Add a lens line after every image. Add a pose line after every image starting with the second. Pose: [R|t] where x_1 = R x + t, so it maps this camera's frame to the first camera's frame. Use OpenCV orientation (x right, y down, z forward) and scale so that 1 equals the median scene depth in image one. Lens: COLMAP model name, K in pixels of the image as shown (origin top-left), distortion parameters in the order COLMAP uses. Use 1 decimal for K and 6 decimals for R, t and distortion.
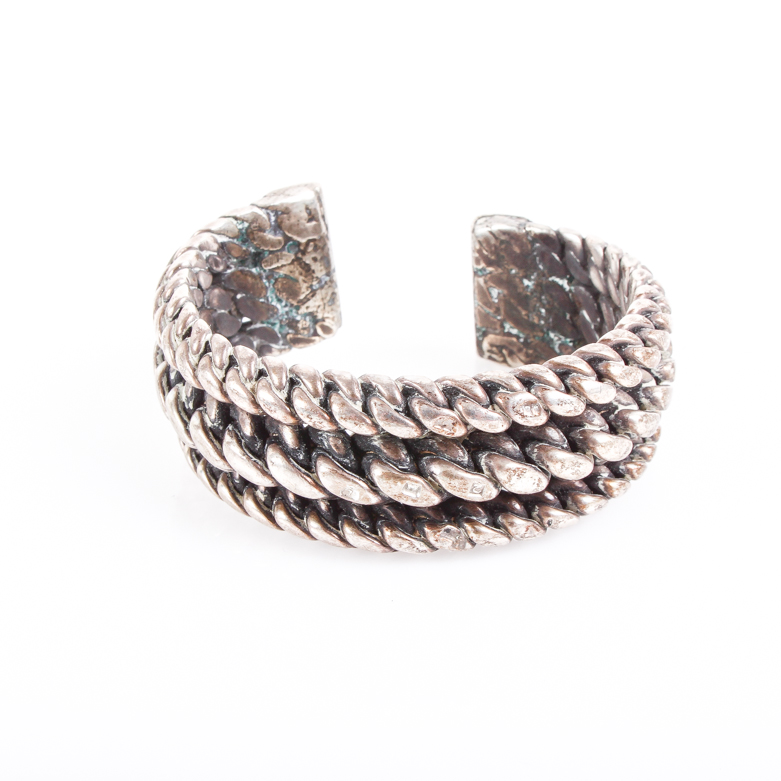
lens RADIAL K [[1537.8, 0, 390.5], [0, 1537.8, 390.5], [0, 0, 1]] dist [-0.102180, -0.068631]
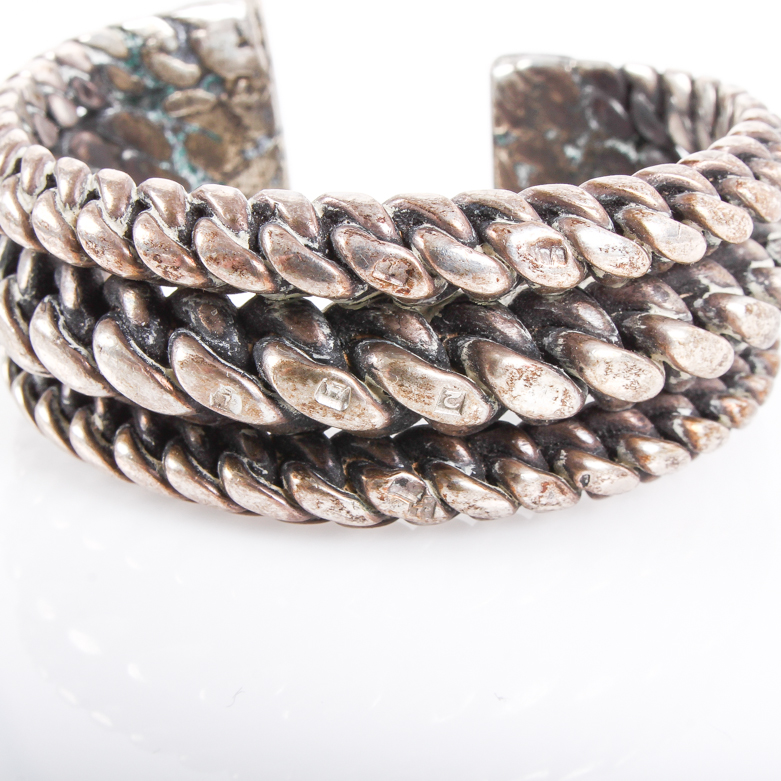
lens RADIAL K [[1537.8, 0, 390.5], [0, 1537.8, 390.5], [0, 0, 1]] dist [-0.102180, -0.068631]
pose [[0.997421, 0.033181, -0.063649, 0.067402], [-0.038891, 0.995119, -0.090691, 0.108557], [0.060330, 0.092933, 0.993843, 0.429491]]
